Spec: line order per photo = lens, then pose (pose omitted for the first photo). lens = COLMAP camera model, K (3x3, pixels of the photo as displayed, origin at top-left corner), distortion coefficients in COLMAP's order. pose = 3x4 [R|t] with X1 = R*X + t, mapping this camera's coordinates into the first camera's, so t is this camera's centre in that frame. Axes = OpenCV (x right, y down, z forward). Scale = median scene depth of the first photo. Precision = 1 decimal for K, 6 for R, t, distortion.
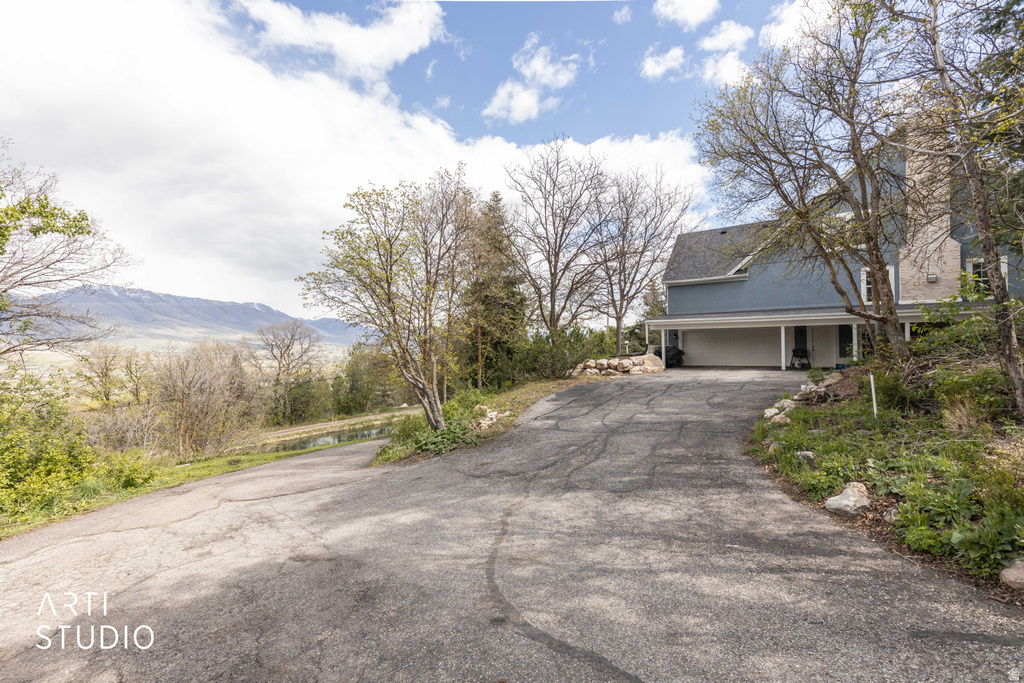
lens RADIAL K [[459.6, 0, 510.4], [0, 459.6, 334.0], [0, 0, 1]] dist [0.003001, 0.000093]
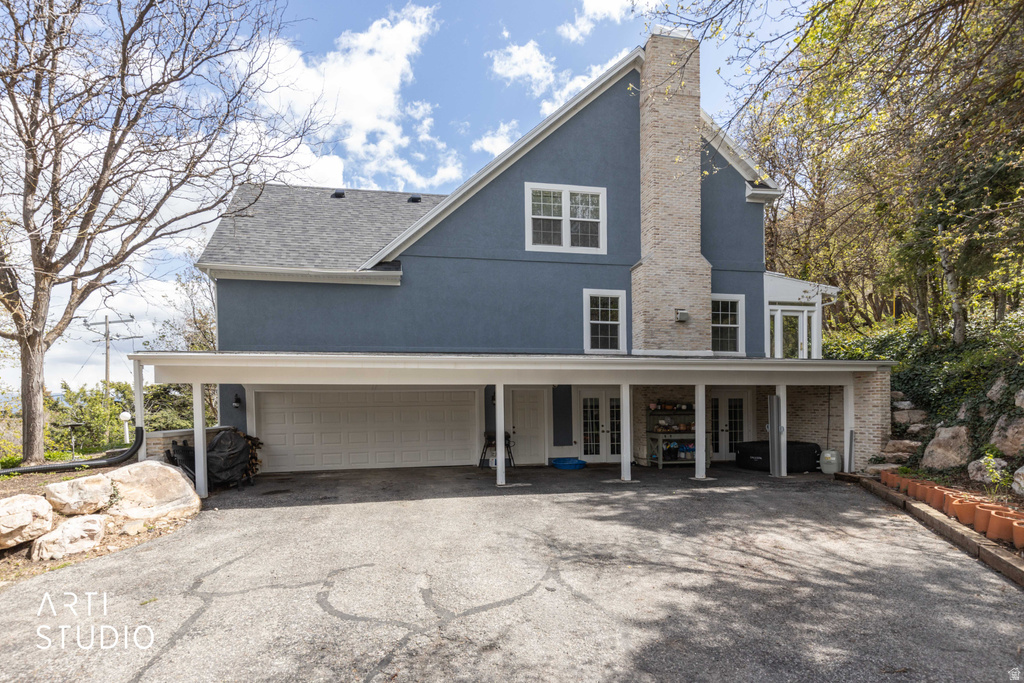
lens RADIAL K [[481.0, 0, 514.1], [0, 481.0, 426.2], [0, 0, 1]] dist [-0.001032, -0.000552]
pose [[0.644809, -0.024559, 0.763949, 0.228644], [-0.012786, 0.998997, 0.042907, 0.004336], [-0.764237, -0.037435, 0.643848, 0.641208]]
